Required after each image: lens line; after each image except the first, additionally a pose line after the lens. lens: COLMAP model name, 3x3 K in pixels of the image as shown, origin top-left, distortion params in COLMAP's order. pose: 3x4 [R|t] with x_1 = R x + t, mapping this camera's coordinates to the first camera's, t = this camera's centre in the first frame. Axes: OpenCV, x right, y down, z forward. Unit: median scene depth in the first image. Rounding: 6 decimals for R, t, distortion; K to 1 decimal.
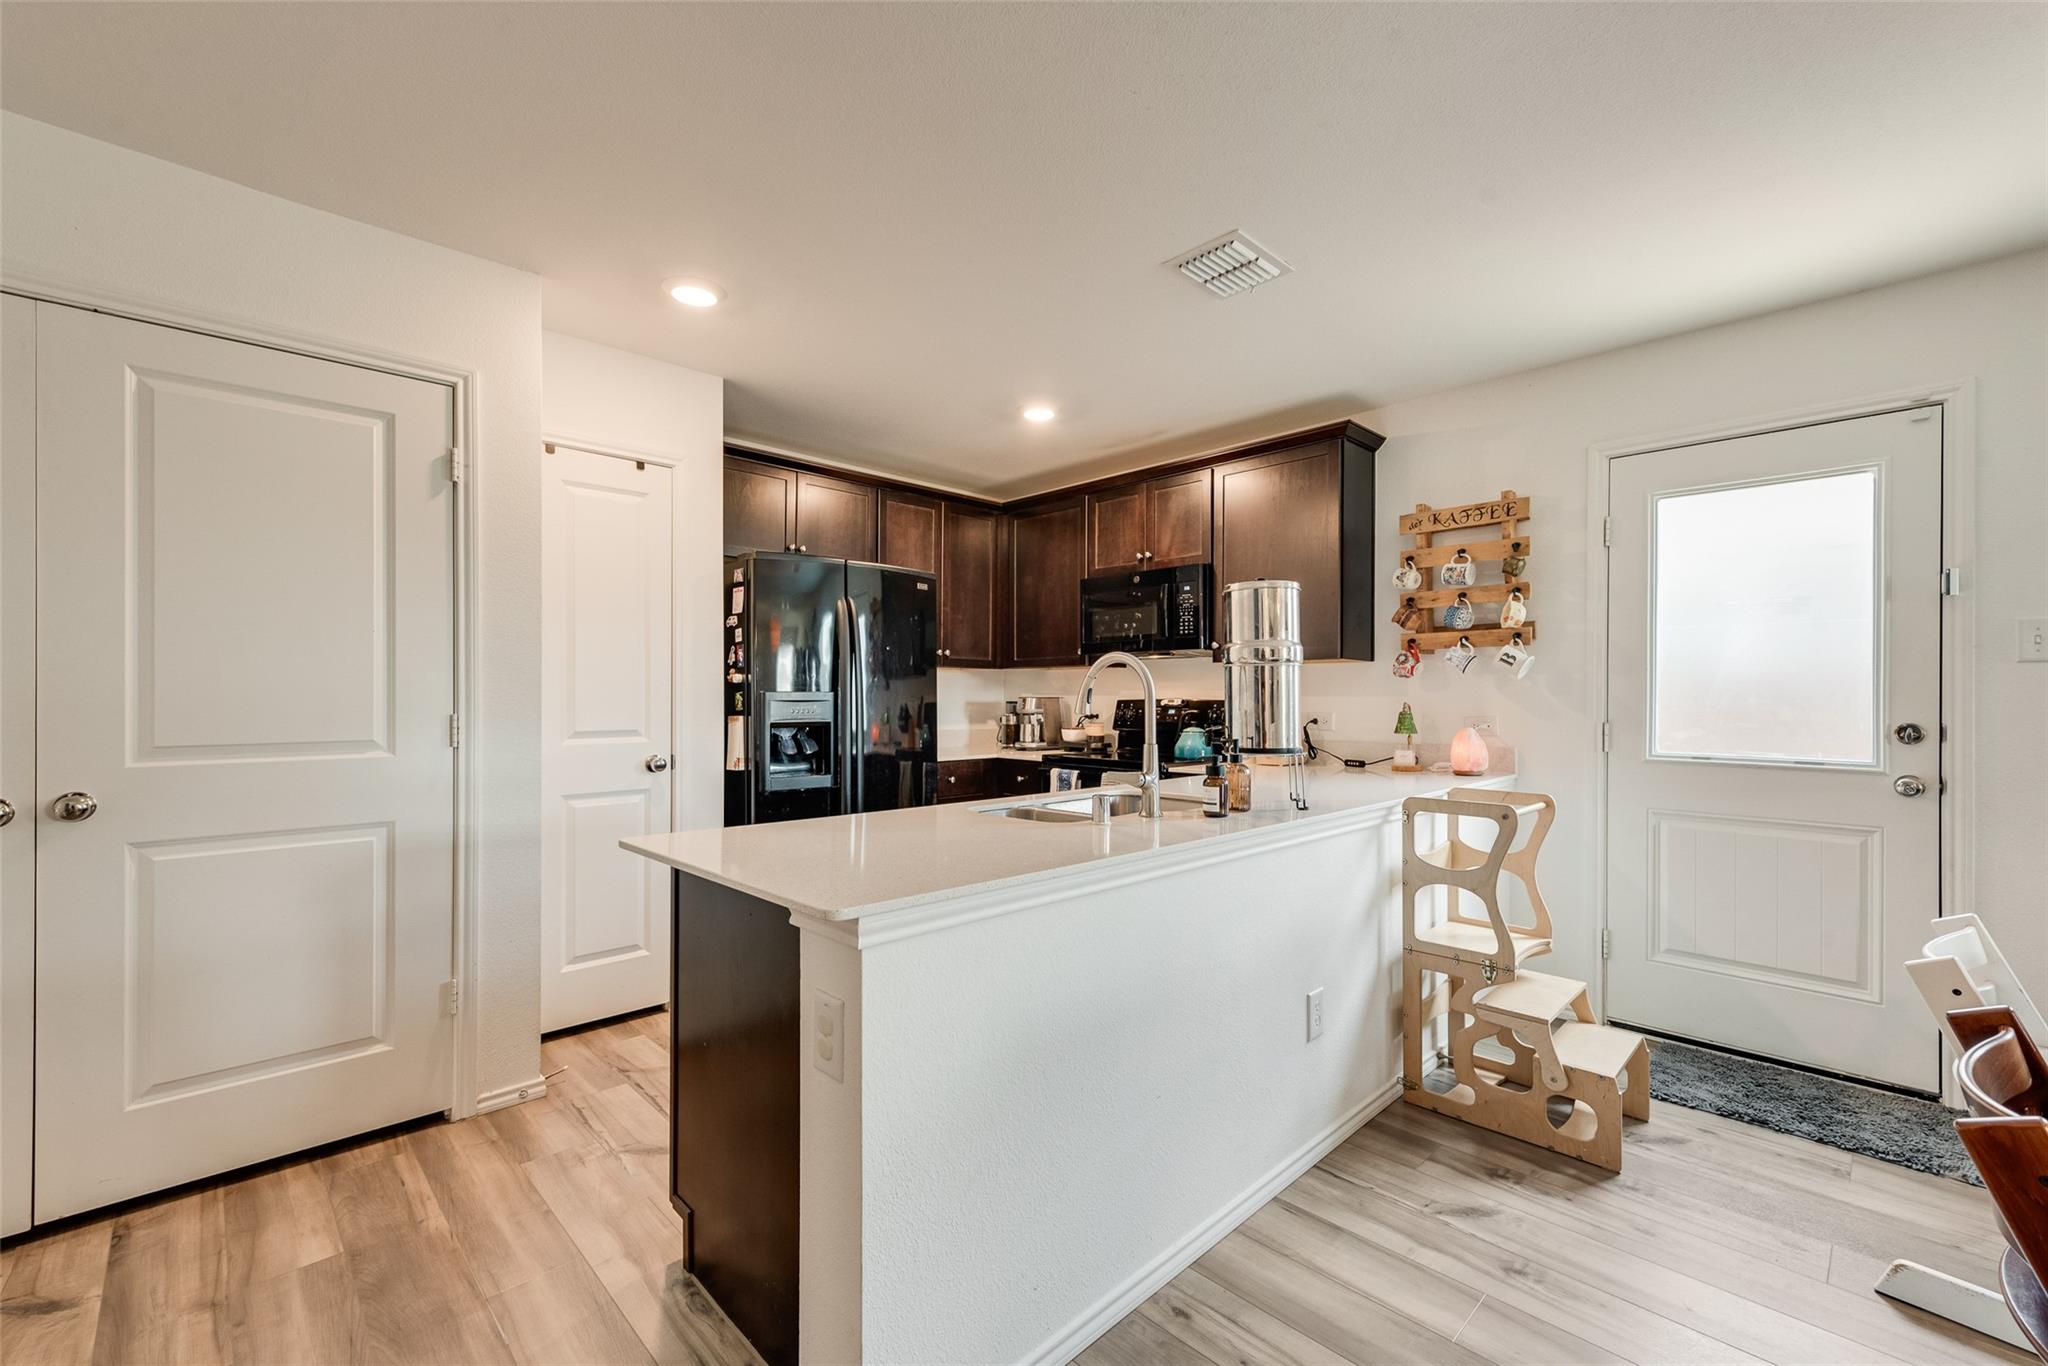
lens RADIAL K [[831.5, 0, 1010.6], [0, 831.5, 690.9], [0, 0, 1]] dist [-0.002987, -0.000738]
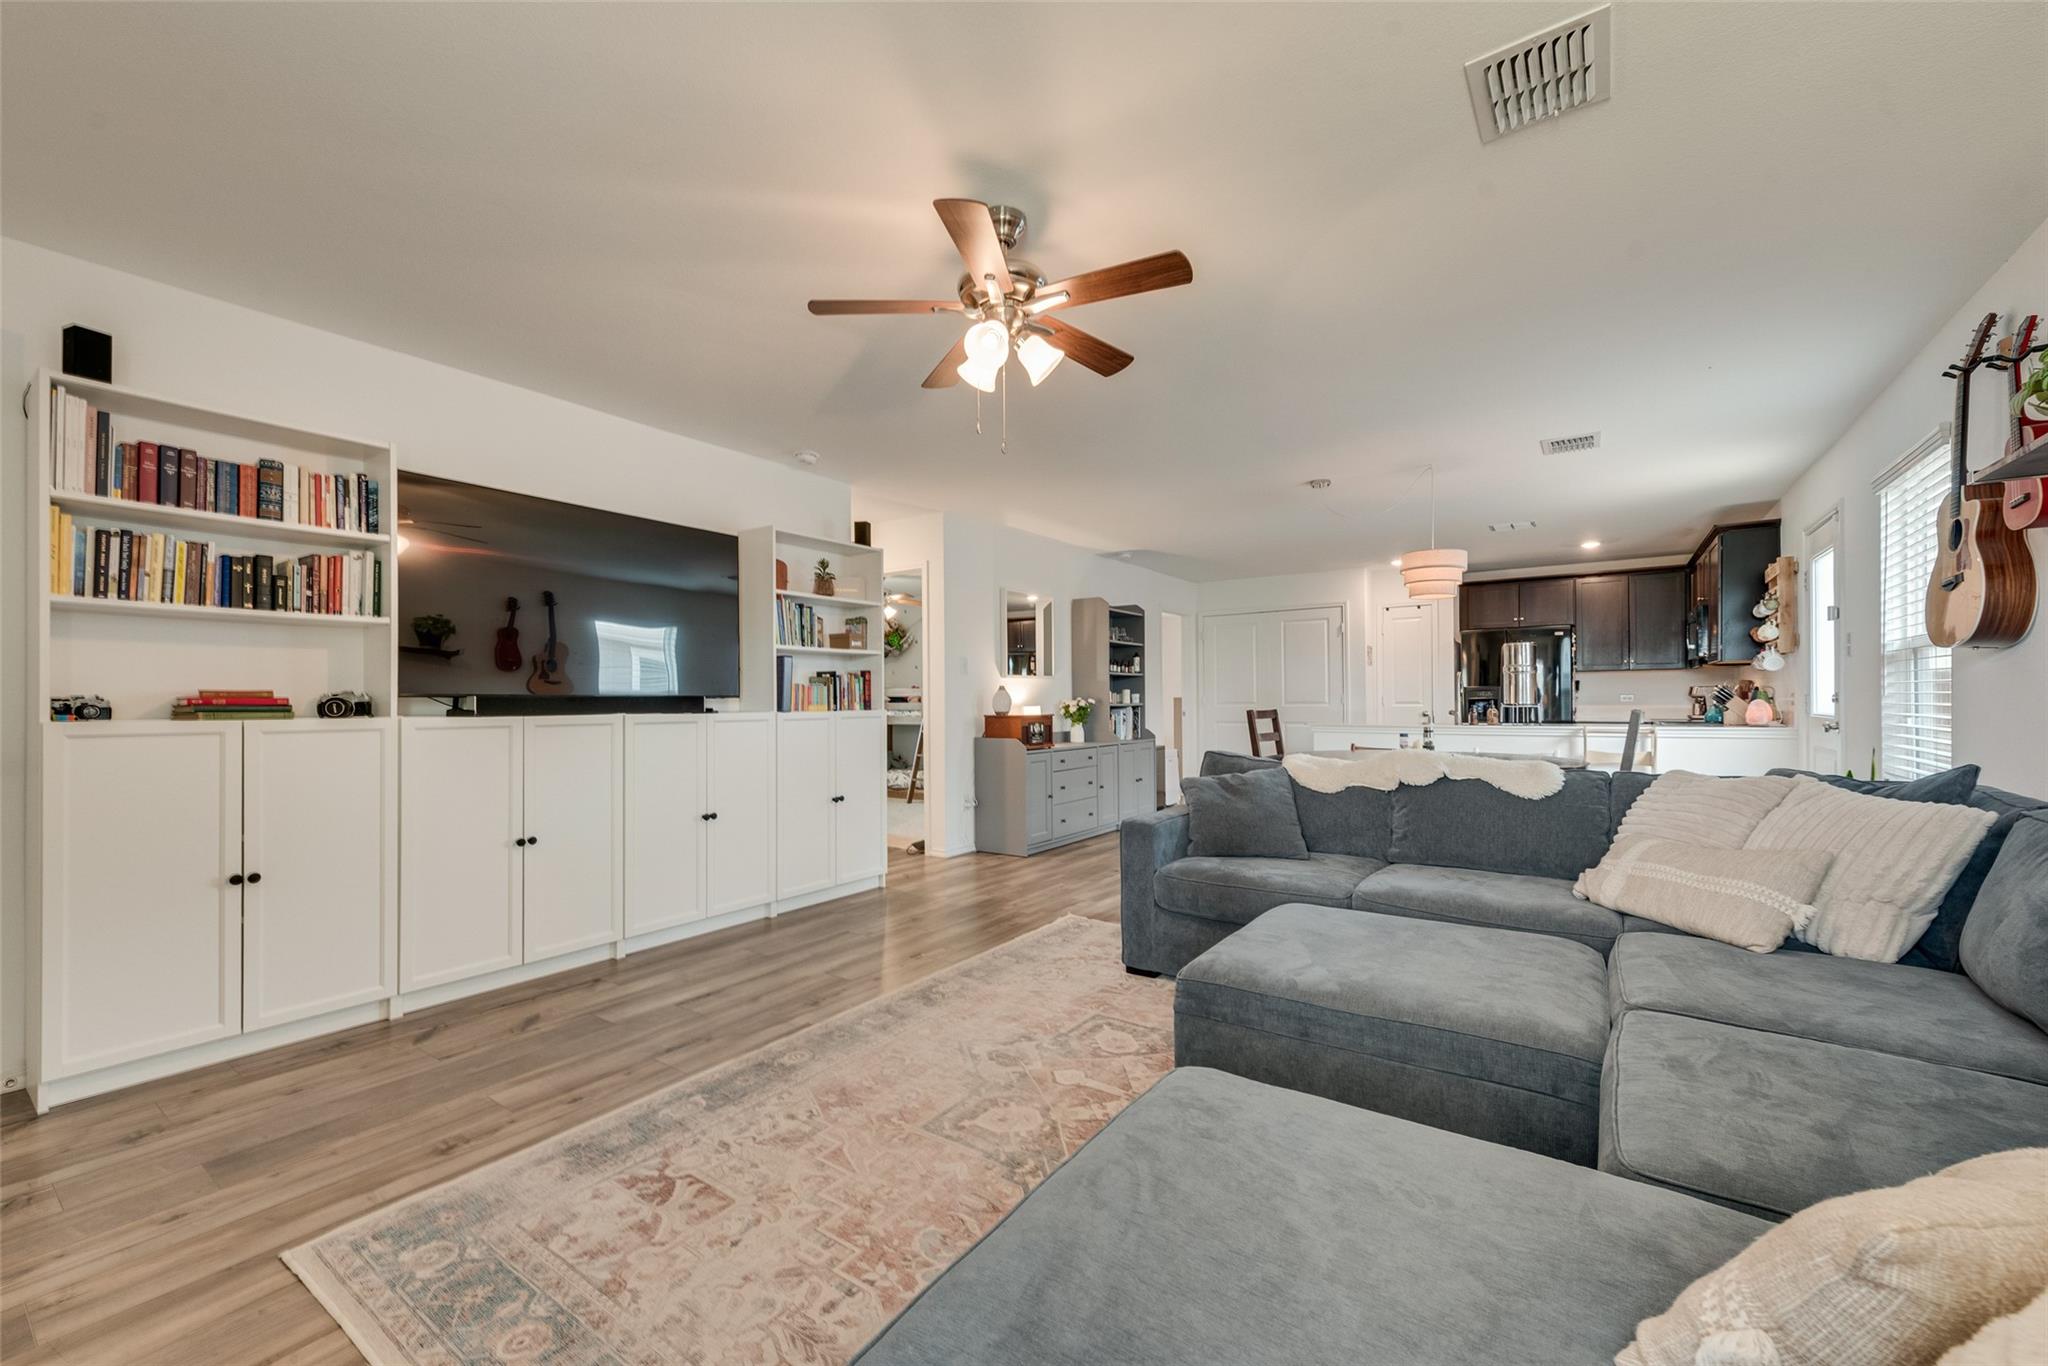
lens RADIAL K [[806.2, 0, 1021.3], [0, 806.2, 696.3], [0, 0, 1]] dist [0.008923, -0.002093]
pose [[0.201599, -0.007070, -0.979443, 1.808984], [0.010900, 0.999928, -0.004974, 0.025816], [0.979407, -0.009673, 0.201662, -0.803625]]
